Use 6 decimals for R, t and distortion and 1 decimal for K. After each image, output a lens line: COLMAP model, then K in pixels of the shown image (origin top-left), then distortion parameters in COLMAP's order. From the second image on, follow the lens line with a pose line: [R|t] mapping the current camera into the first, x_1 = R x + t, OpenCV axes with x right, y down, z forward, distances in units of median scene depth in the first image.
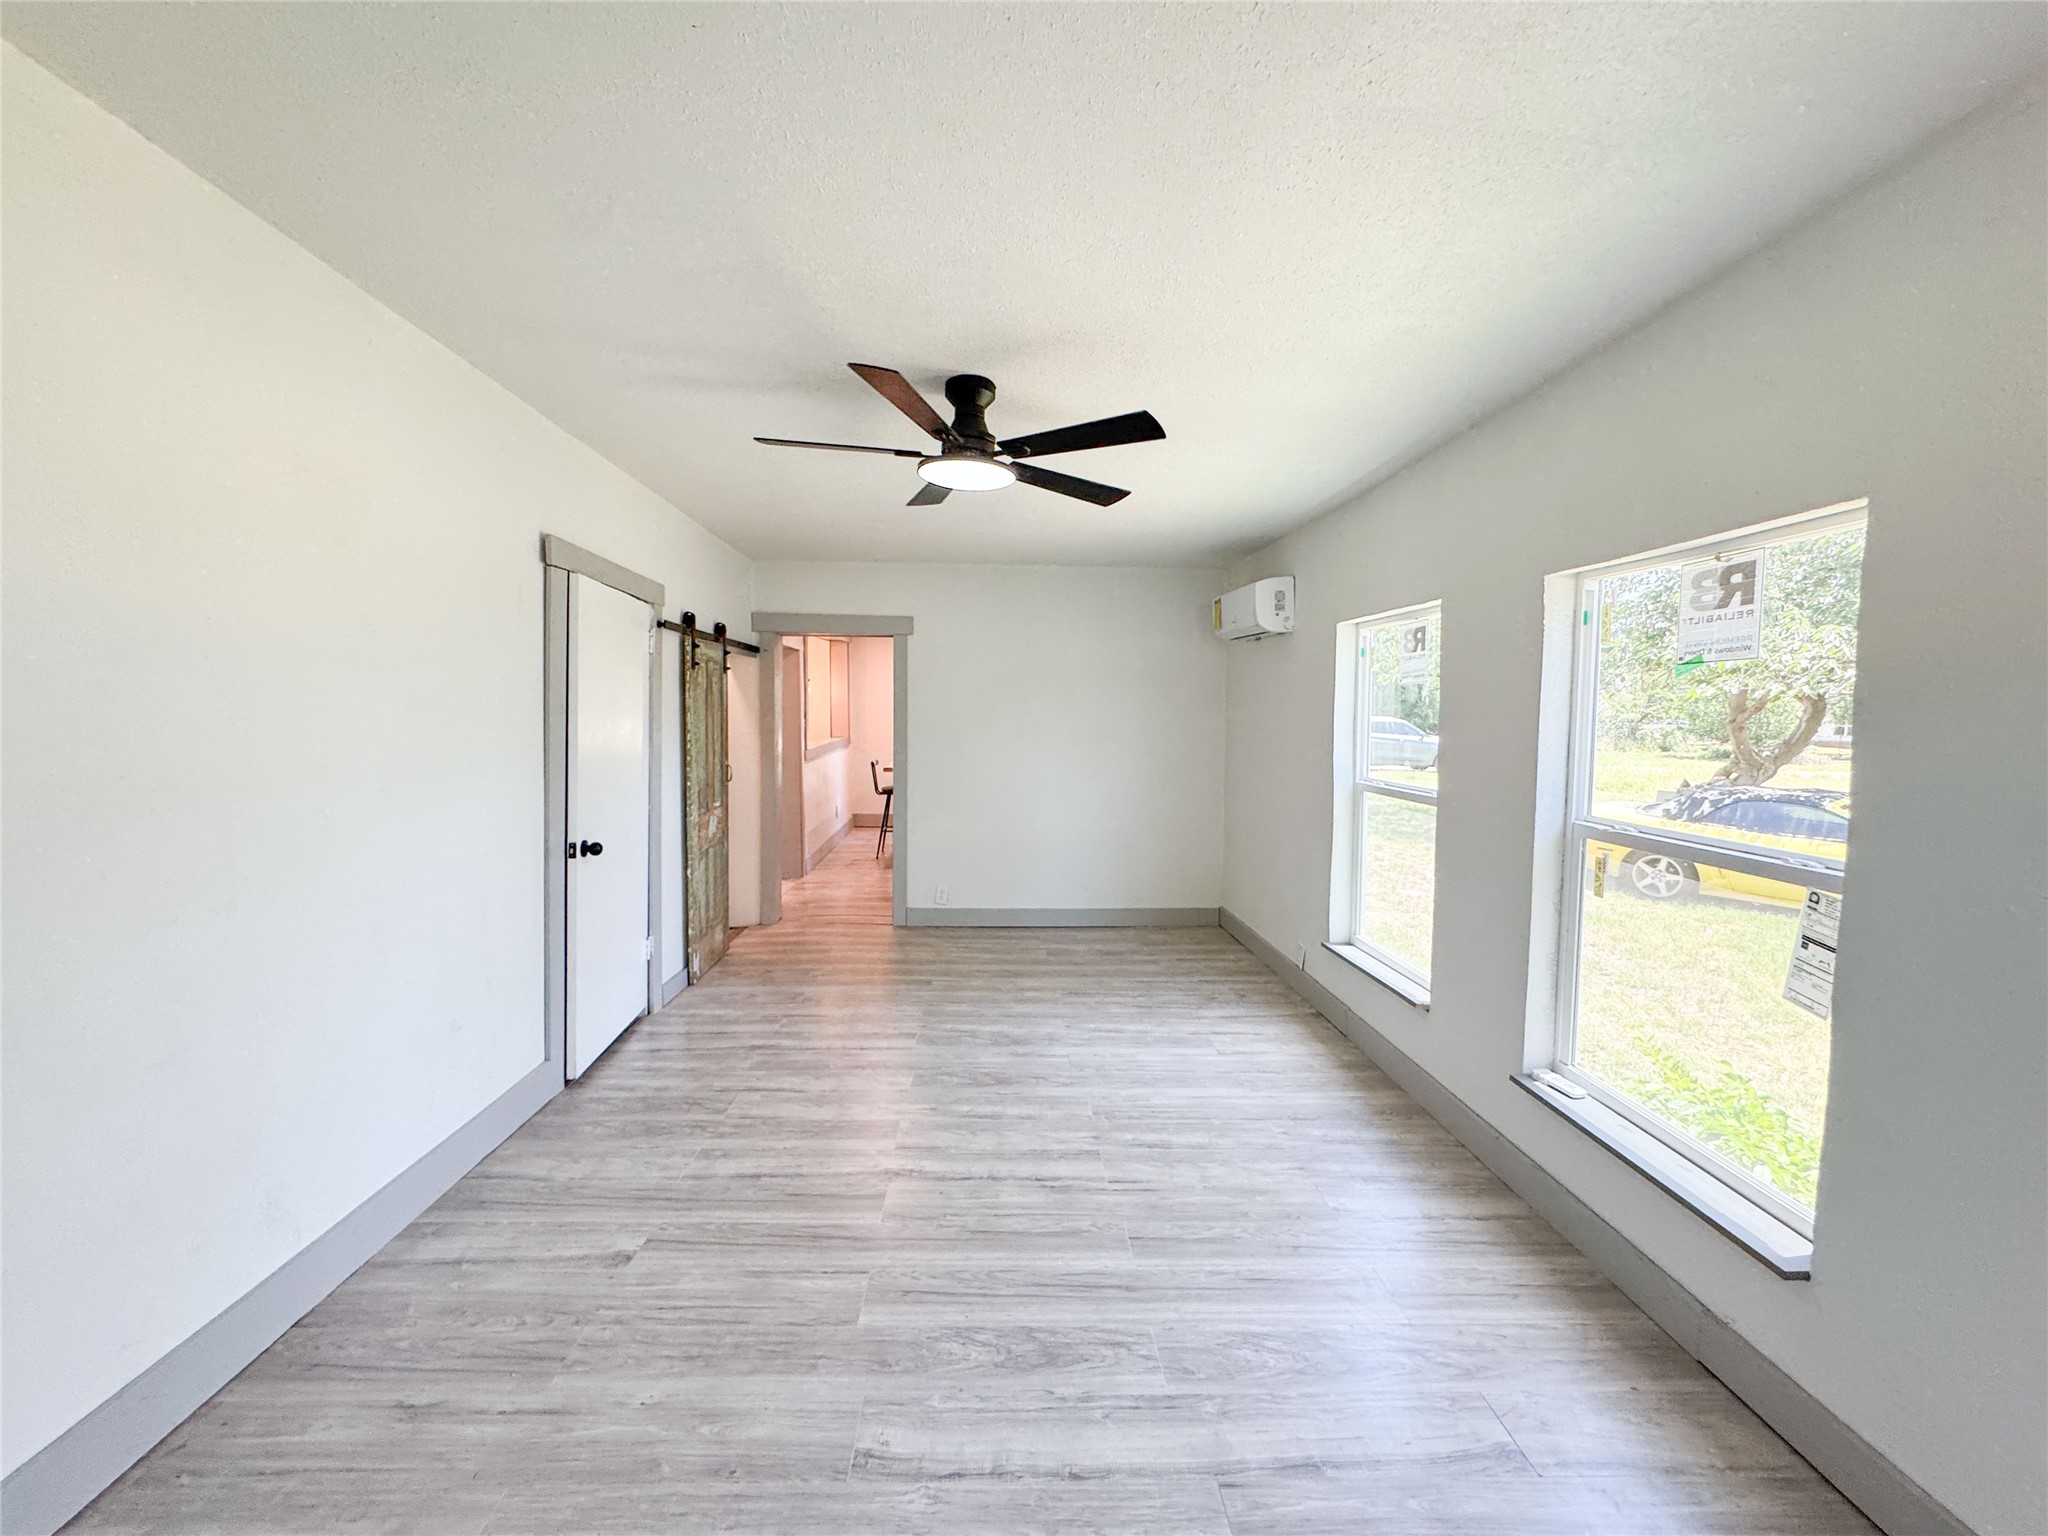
lens RADIAL K [[823.8, 0, 1021.7], [0, 823.8, 768.8], [0, 0, 1]] dist [-0.002499, 0.000480]
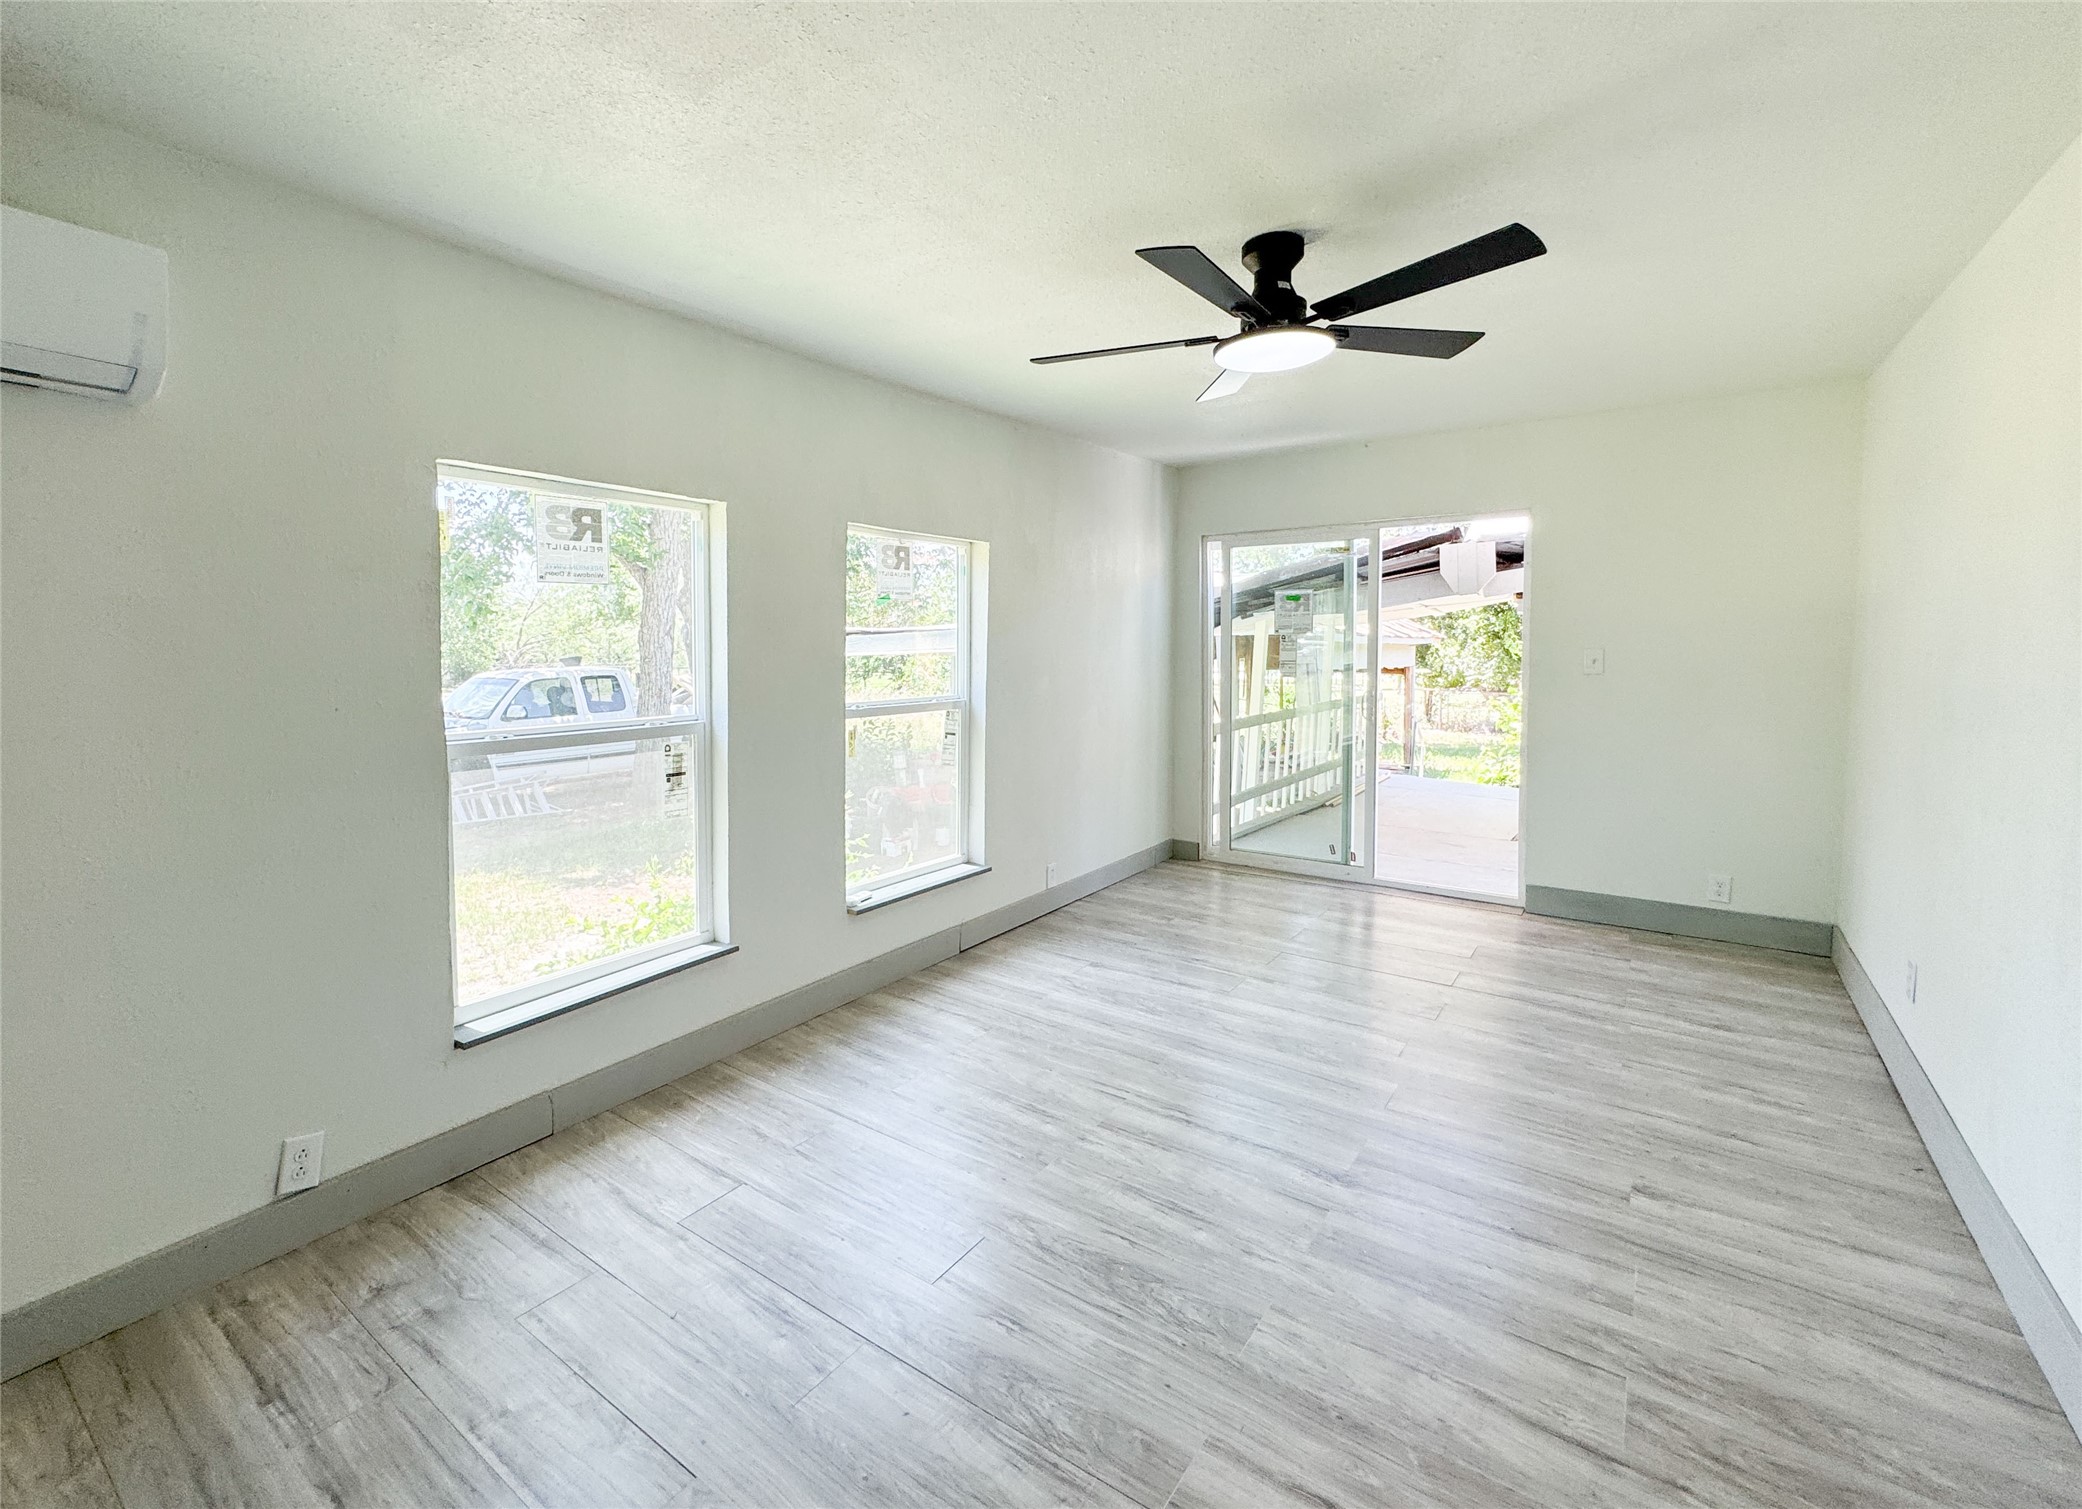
lens RADIAL K [[852.3, 0, 1039.0], [0, 852.3, 687.8], [0, 0, 1]] dist [0.000826, 0.000129]
pose [[-0.794164, -0.054262, 0.605276, -0.397859], [0.026264, 0.992010, 0.123391, -0.123361], [-0.607136, 0.113890, -0.786394, 1.754039]]
